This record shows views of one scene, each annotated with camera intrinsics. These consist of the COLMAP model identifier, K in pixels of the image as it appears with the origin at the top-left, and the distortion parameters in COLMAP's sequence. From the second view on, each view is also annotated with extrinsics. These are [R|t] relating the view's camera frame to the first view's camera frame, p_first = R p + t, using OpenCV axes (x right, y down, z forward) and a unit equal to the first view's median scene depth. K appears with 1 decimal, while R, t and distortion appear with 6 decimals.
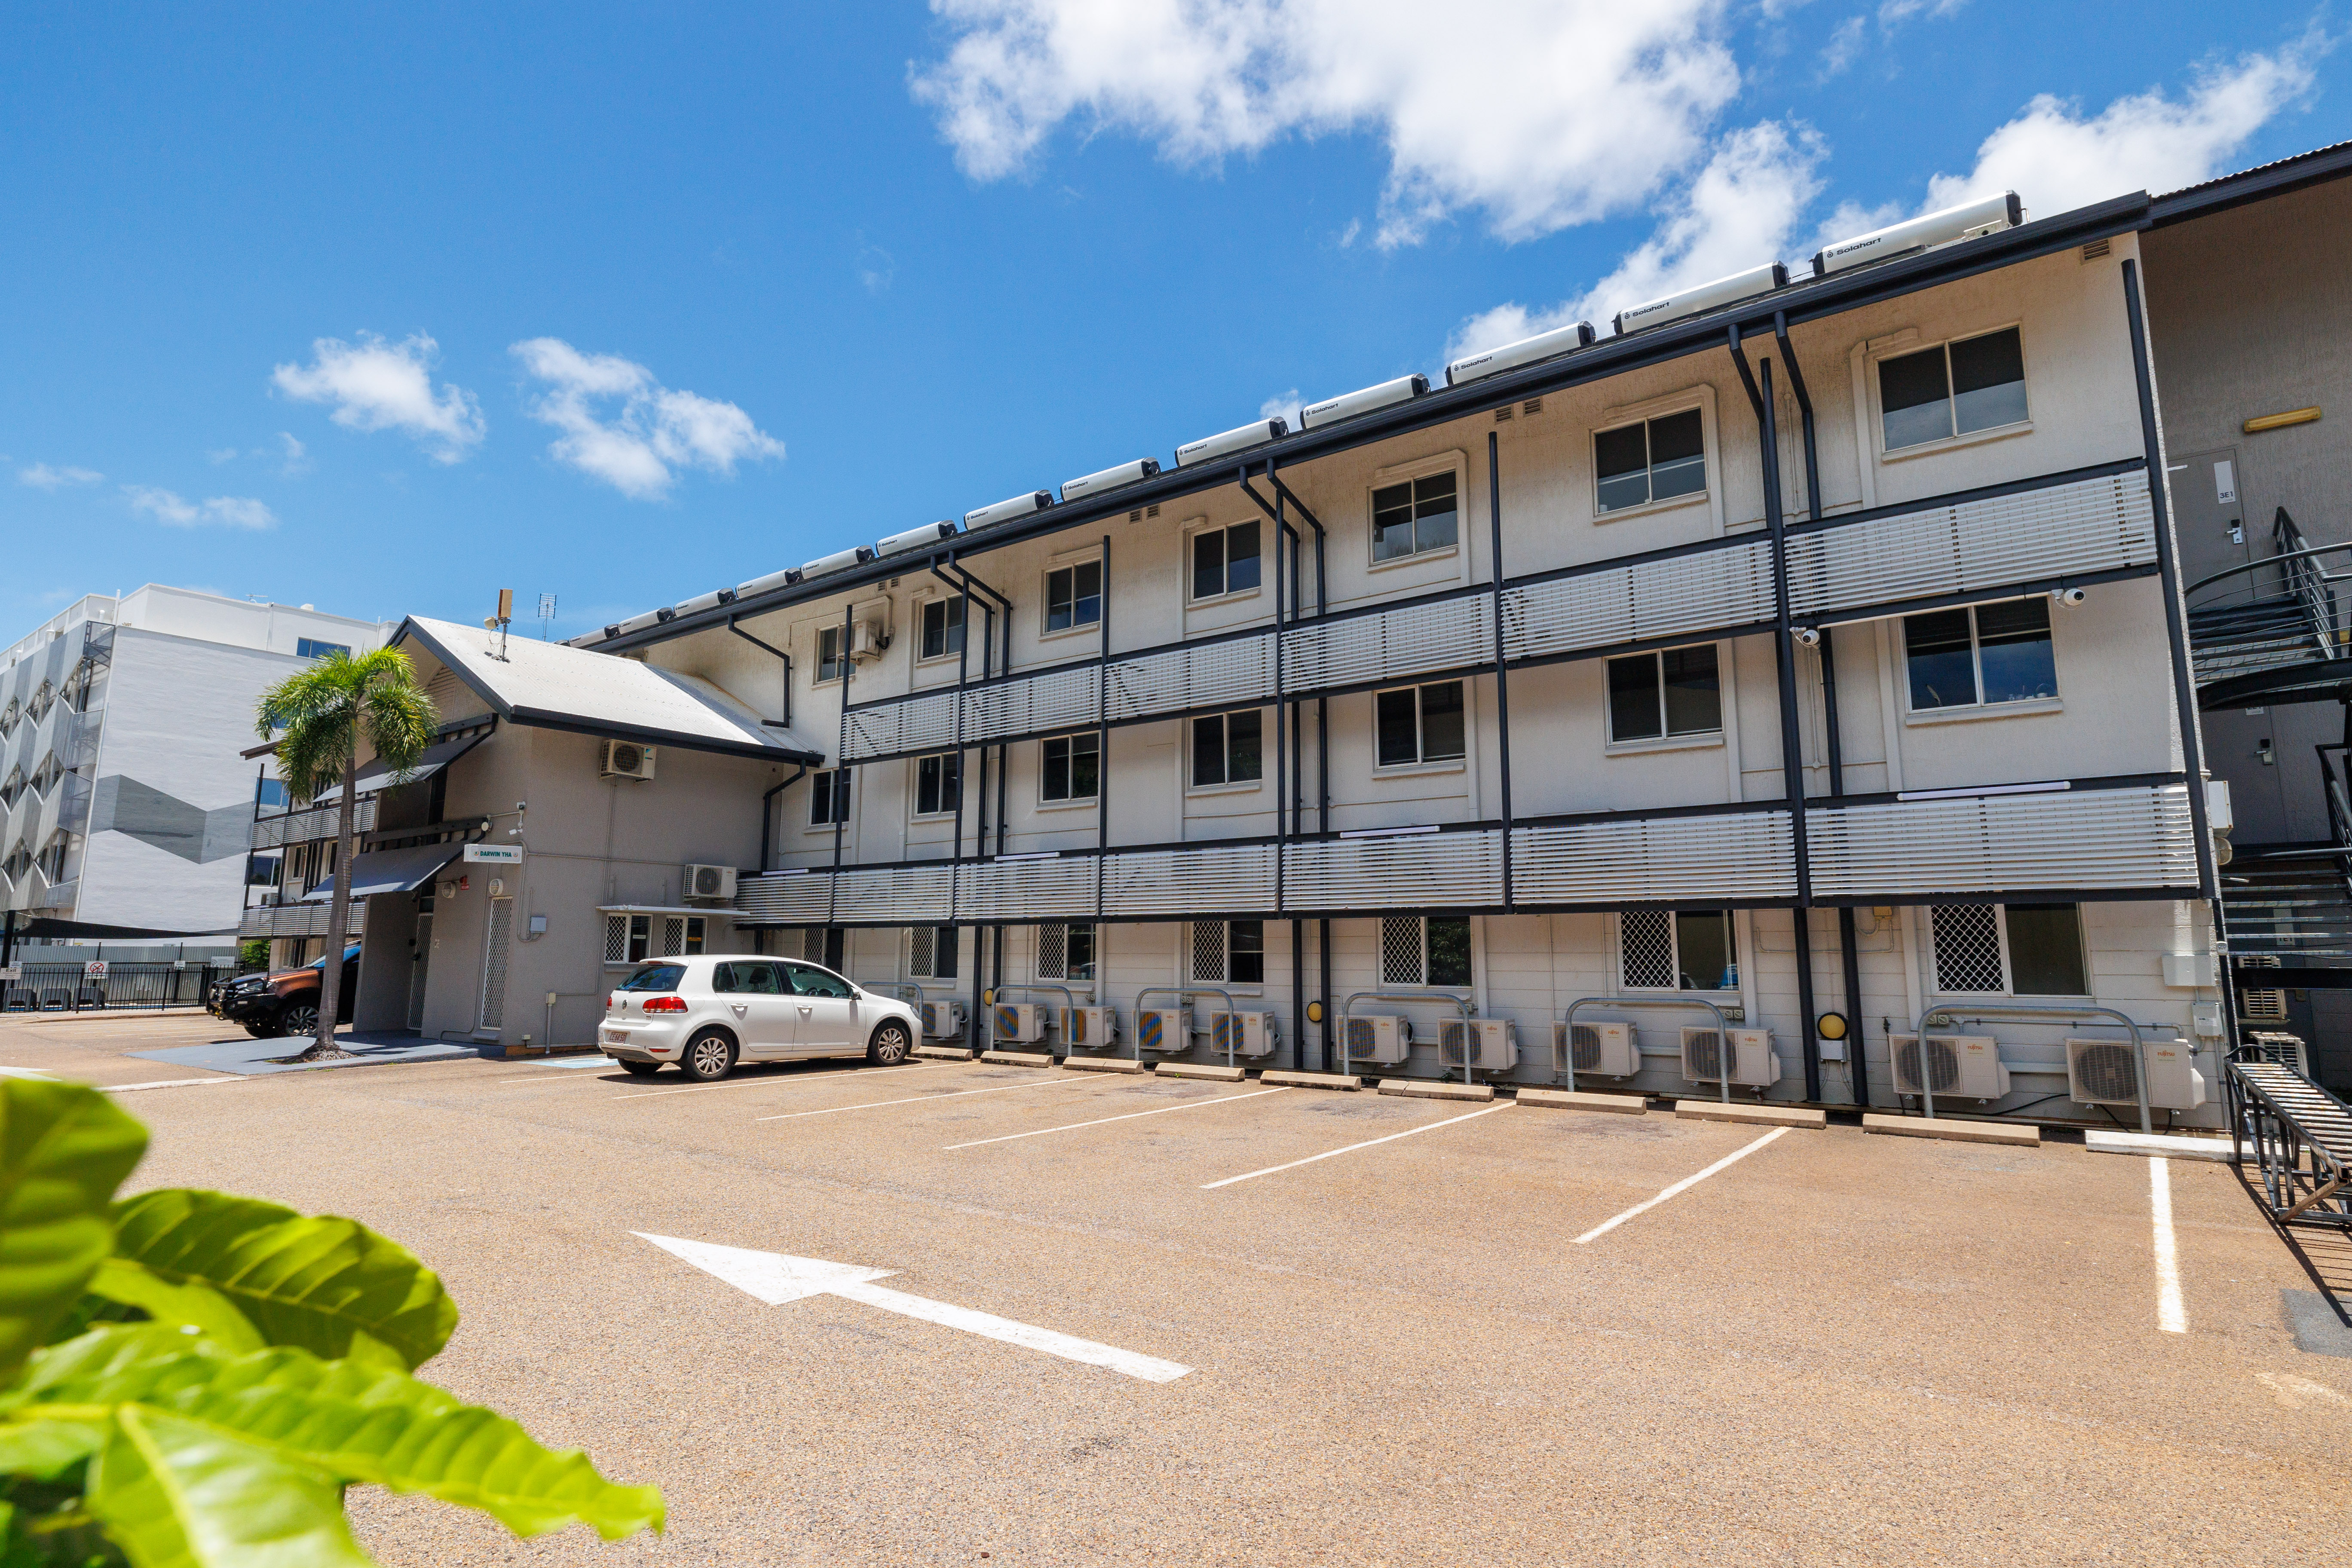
lens RADIAL K [[1249.5, 0, 1174.7], [0, 1249.5, 791.9], [0, 0, 1]] dist [-0.005407, -0.000293]
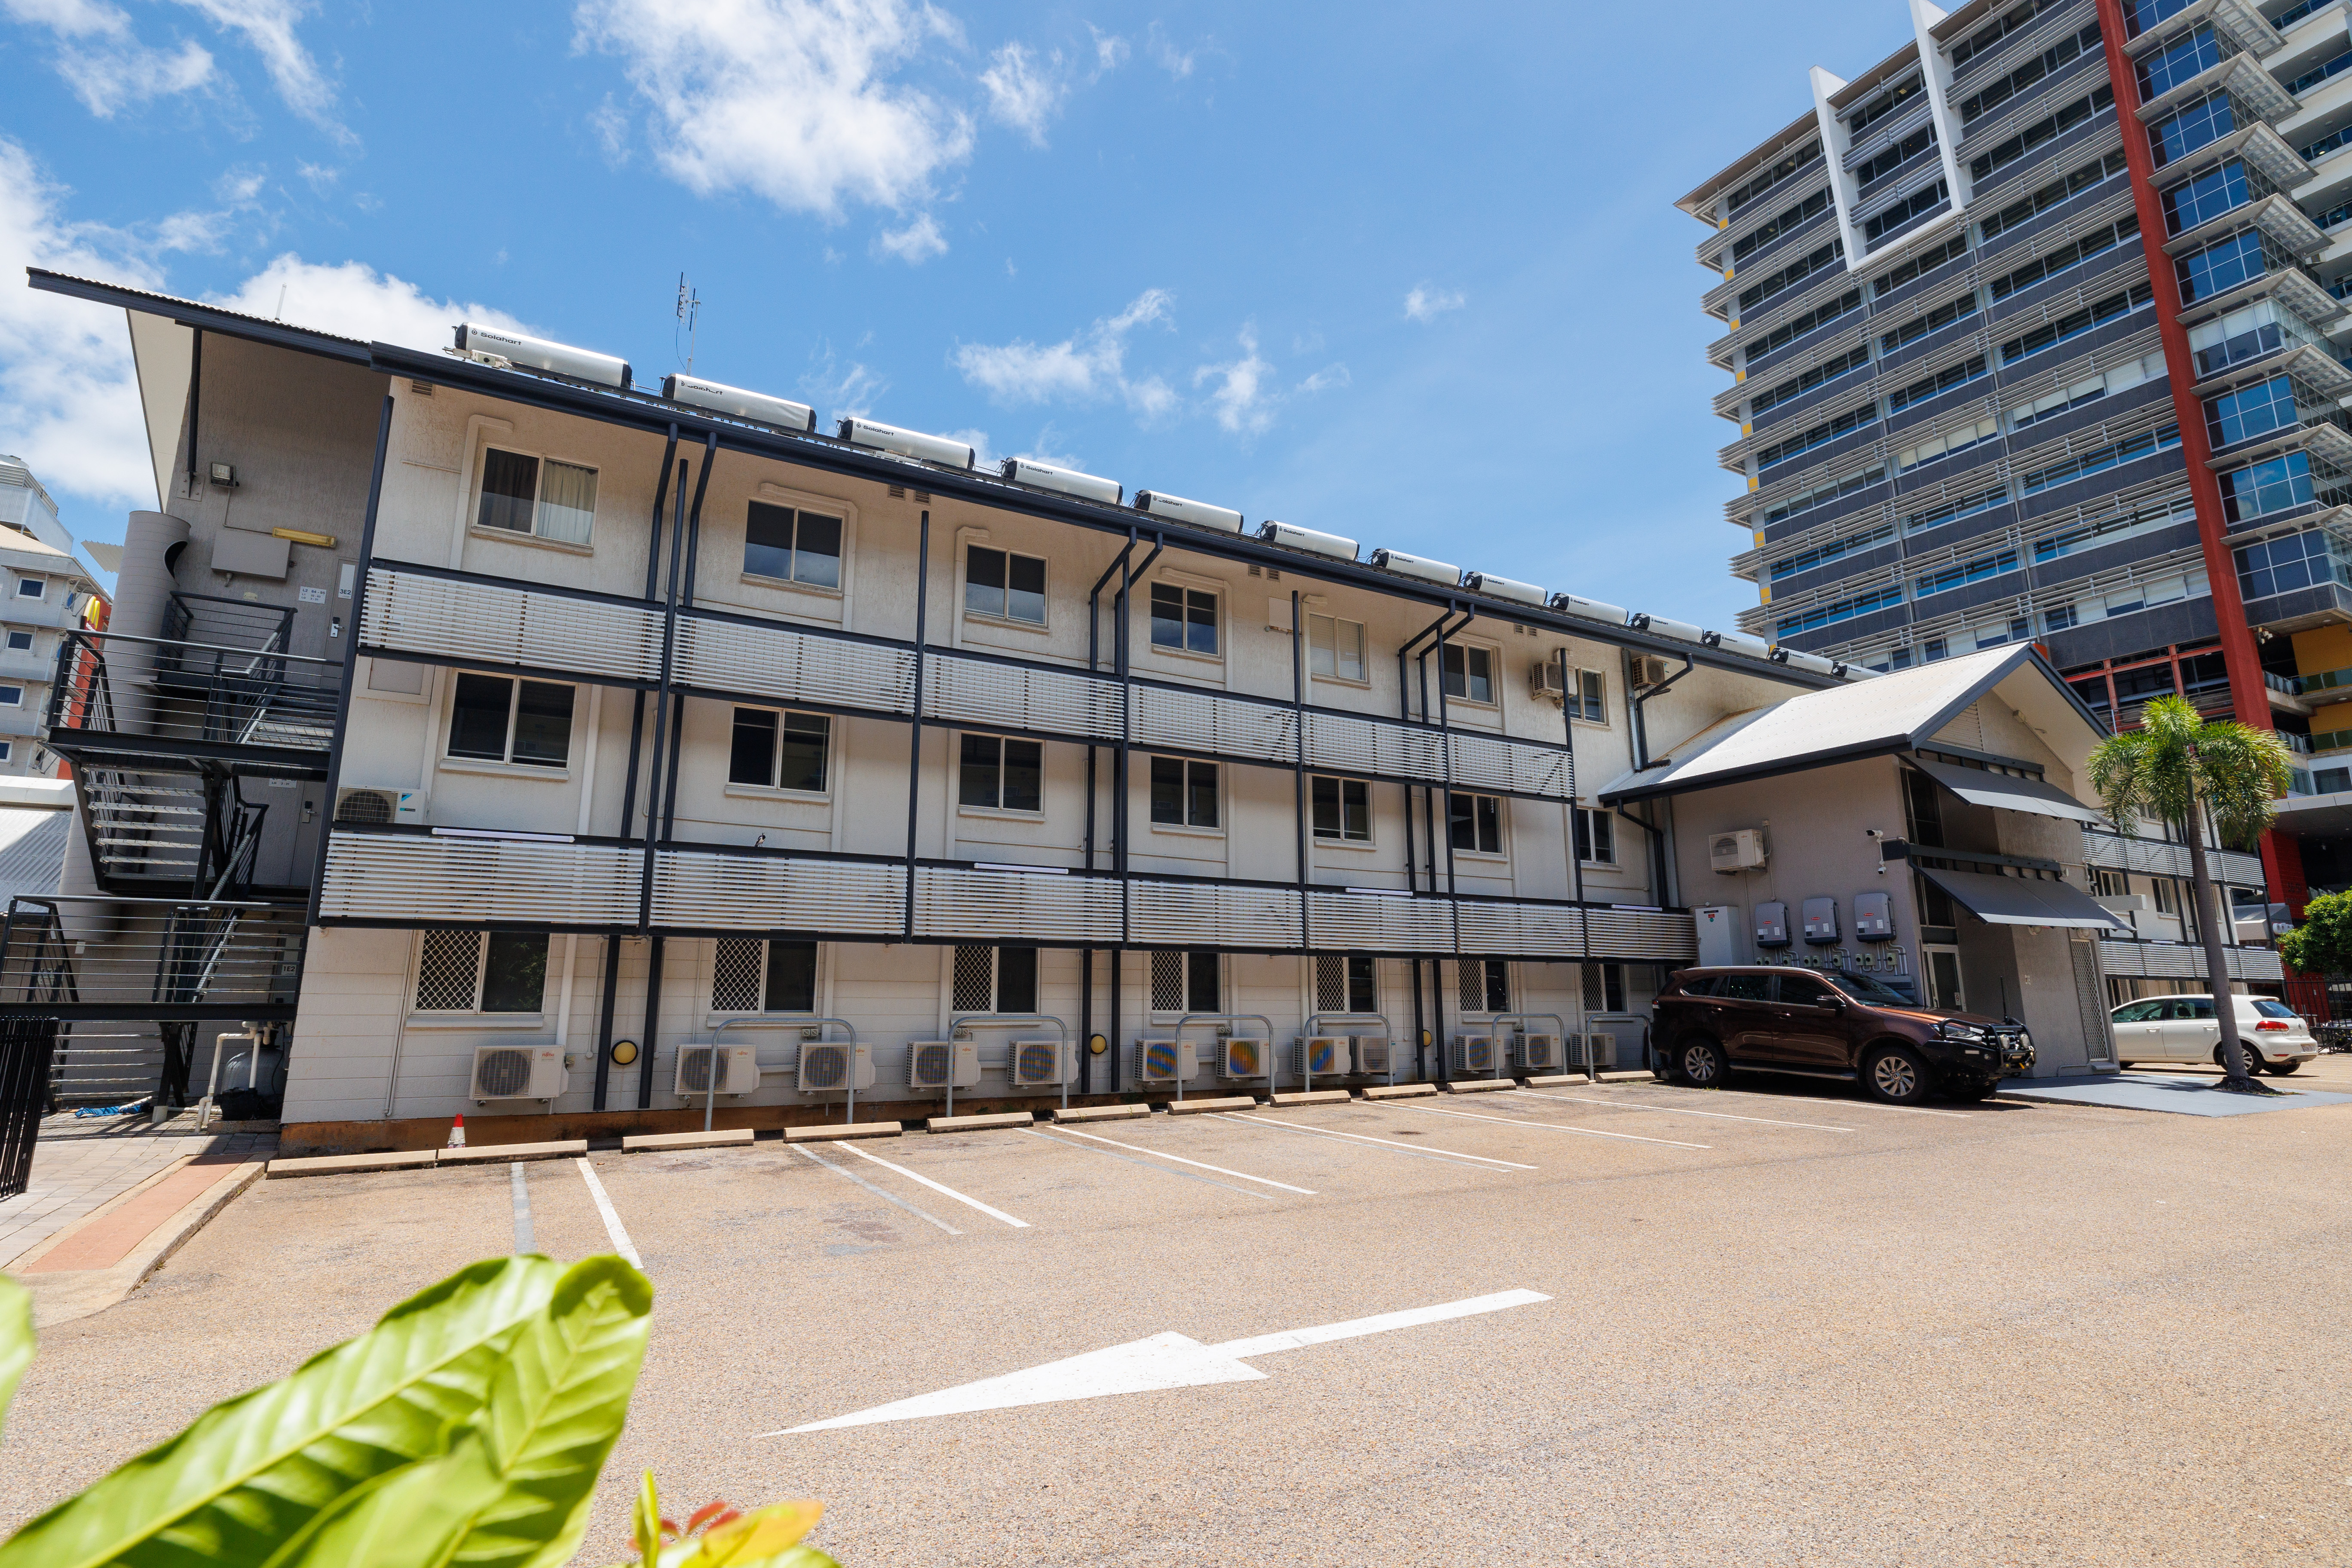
lens RADIAL K [[1085.1, 0, 1161.3], [0, 1085.1, 772.7], [0, 0, 1]] dist [-0.003006, -0.000103]
pose [[0.412134, 0.180439, 0.893077, -0.846839], [-0.130550, 0.981775, -0.138114, 0.085556], [-0.901722, -0.059669, 0.428179, 0.652156]]
